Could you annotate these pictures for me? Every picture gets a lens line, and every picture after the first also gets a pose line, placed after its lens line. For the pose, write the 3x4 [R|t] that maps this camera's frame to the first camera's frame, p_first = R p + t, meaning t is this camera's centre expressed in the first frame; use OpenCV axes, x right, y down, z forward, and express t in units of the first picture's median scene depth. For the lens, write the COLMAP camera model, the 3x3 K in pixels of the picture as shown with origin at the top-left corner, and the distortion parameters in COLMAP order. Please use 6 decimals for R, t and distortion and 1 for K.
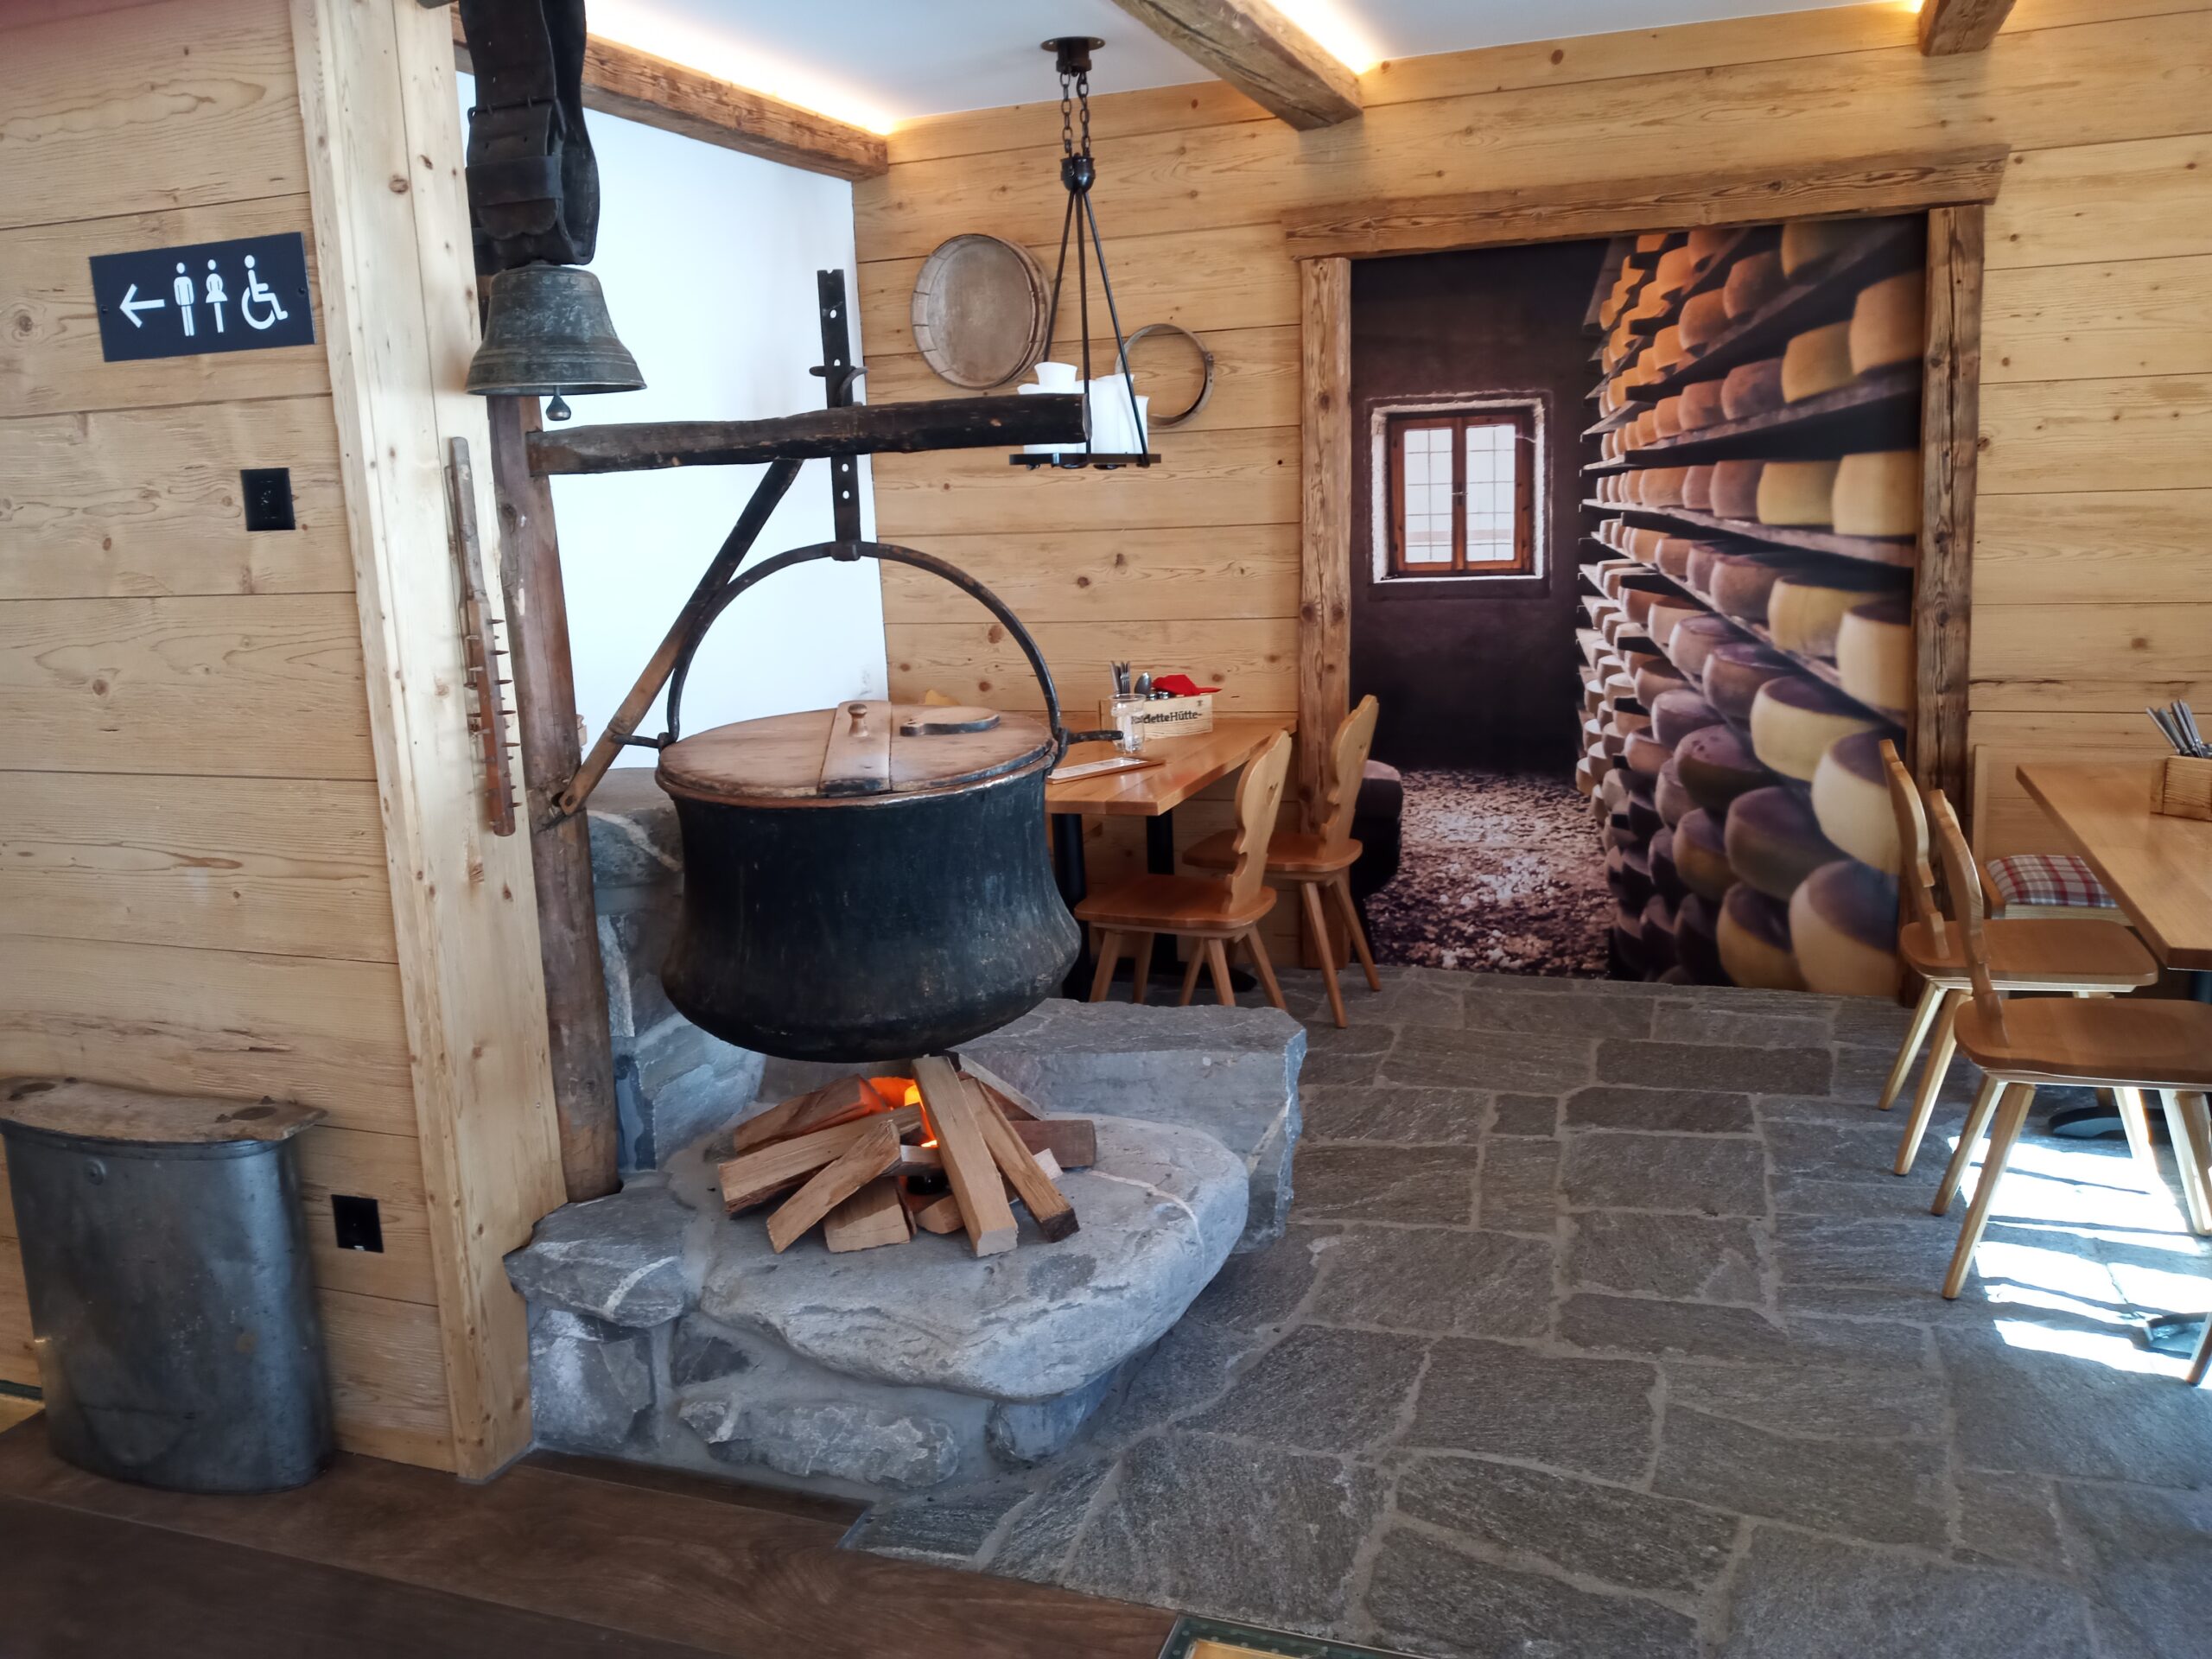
lens RADIAL K [[1742.2, 0, 1091.4], [0, 1742.2, 824.6], [0, 0, 1]] dist [0.006518, -0.011190]
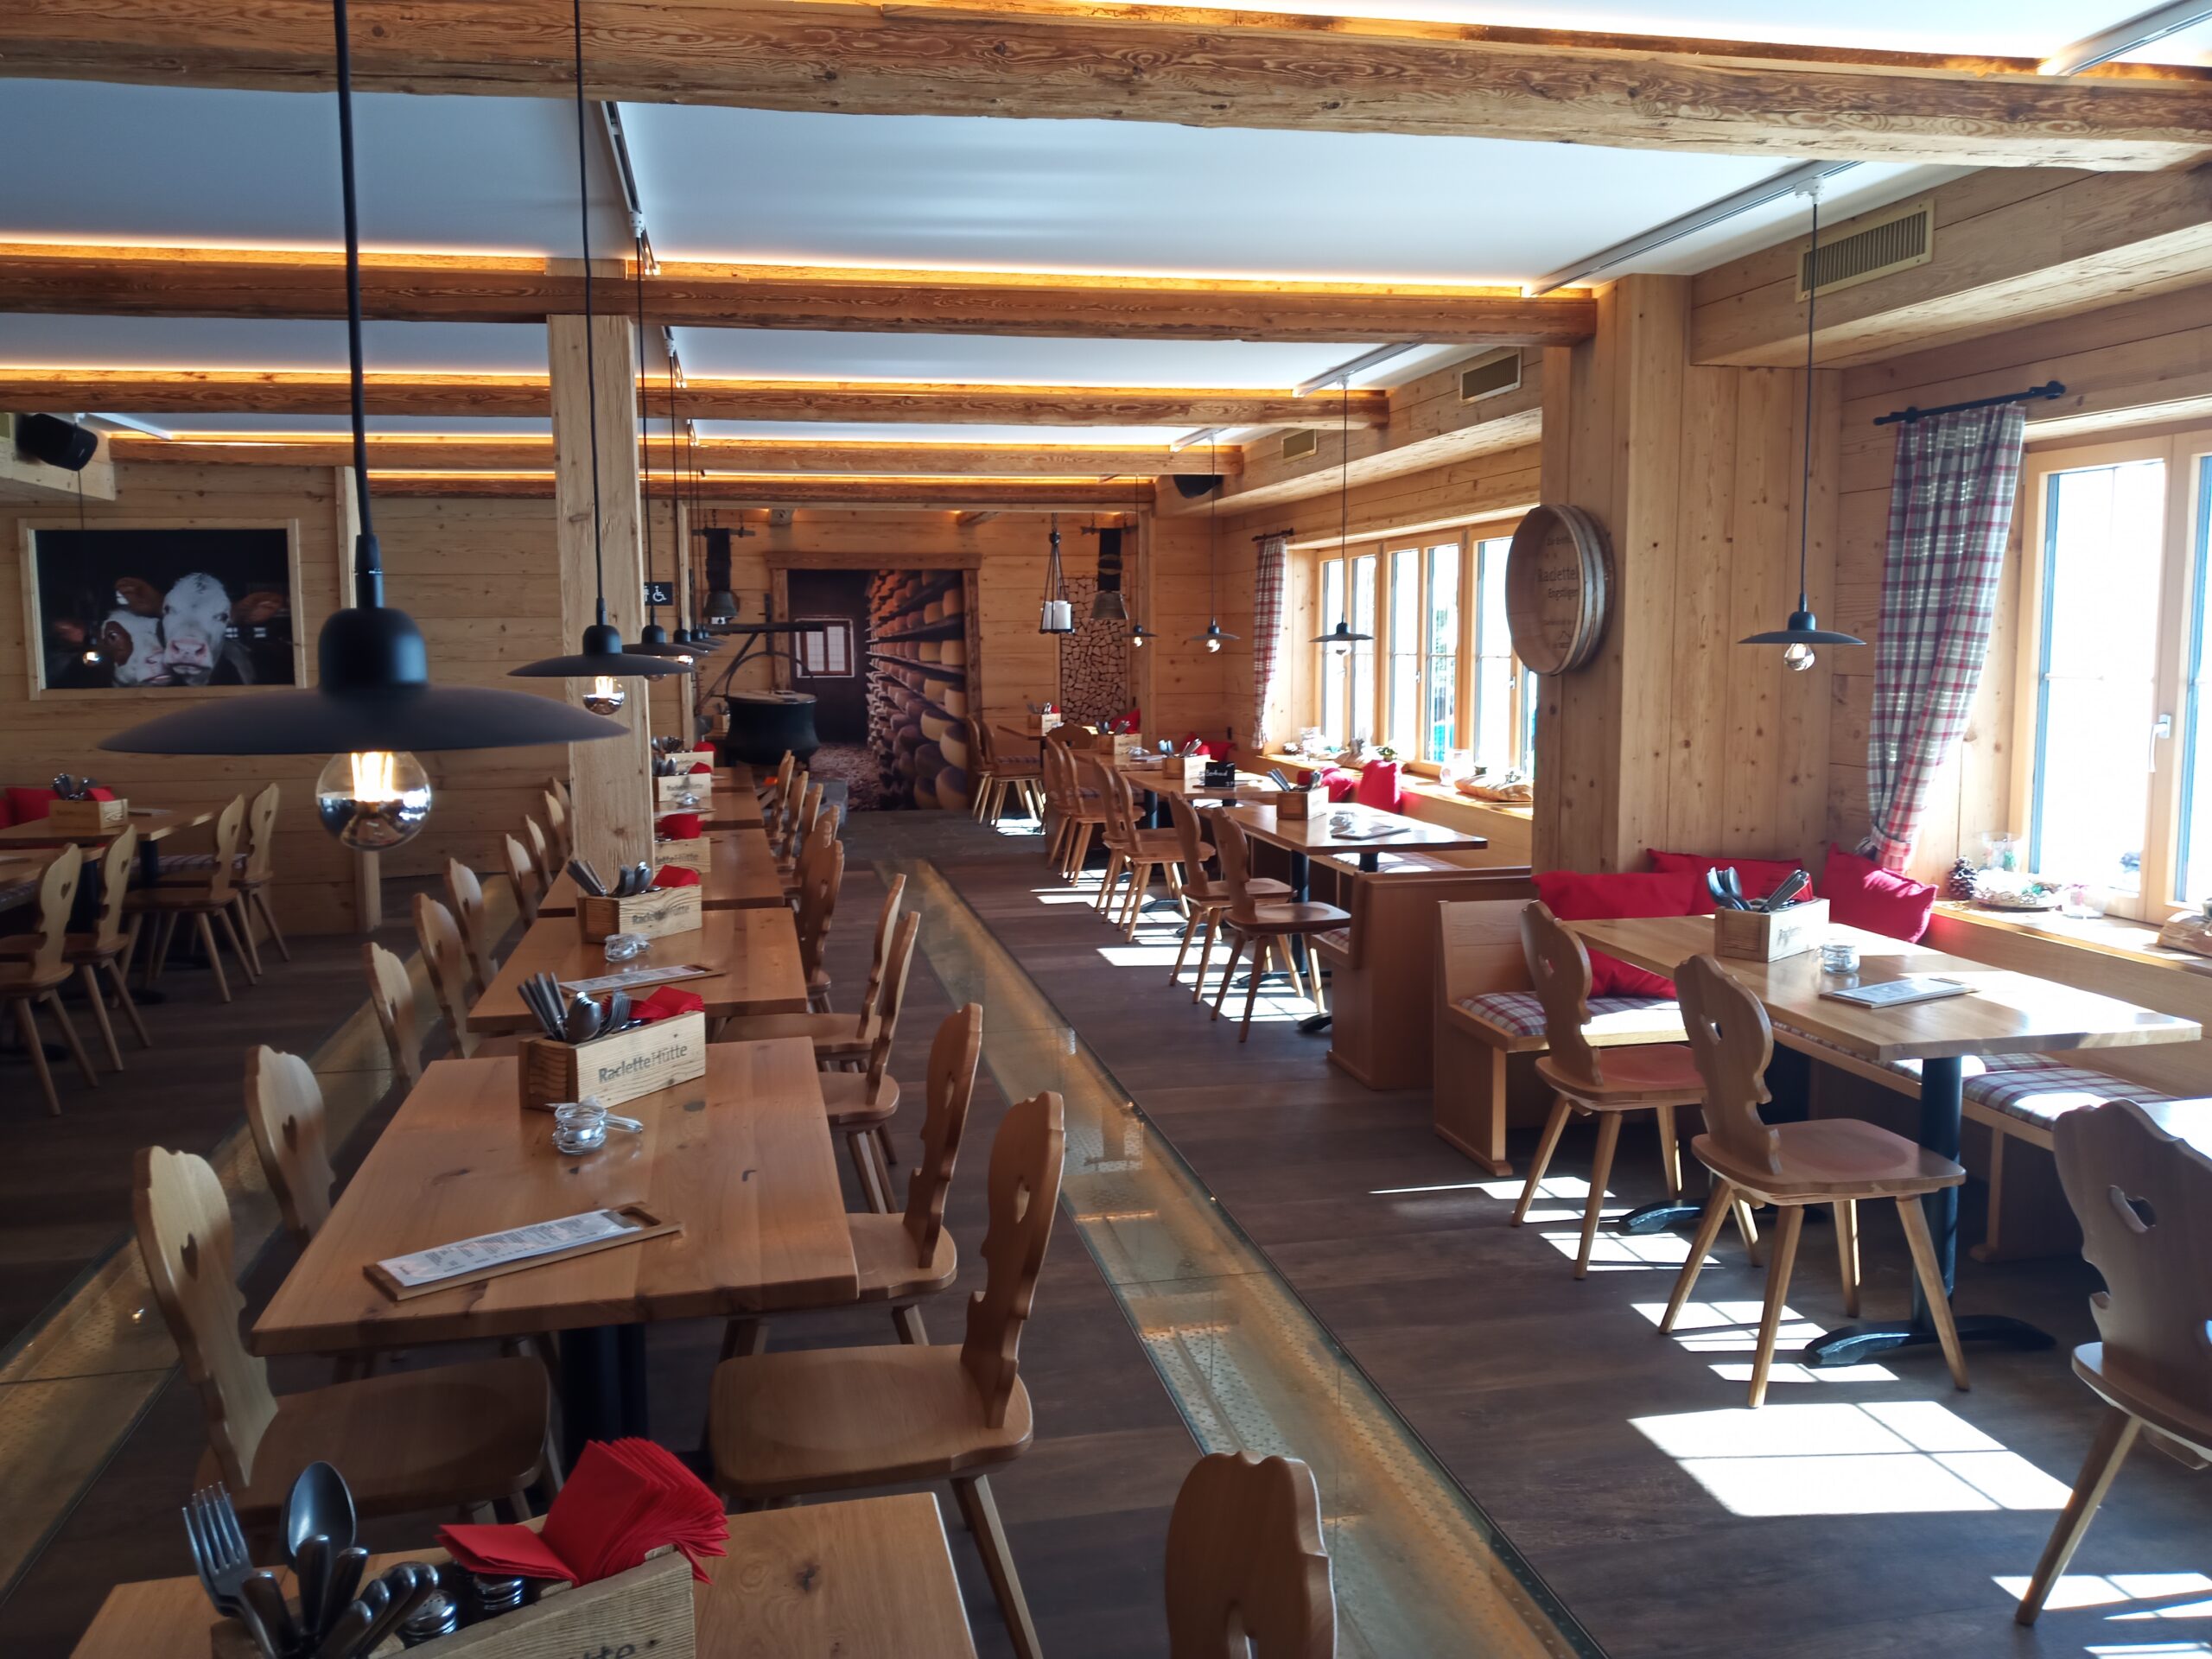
lens RADIAL K [[1742.2, 0, 1101.3], [0, 1742.2, 830.5], [0, 0, 1]] dist [0.006518, -0.011190]
pose [[0.847132, -0.023061, 0.530881, -1.034139], [0.073923, 0.994458, -0.074763, 0.398650], [-0.526215, 0.102578, 0.844142, -1.831663]]
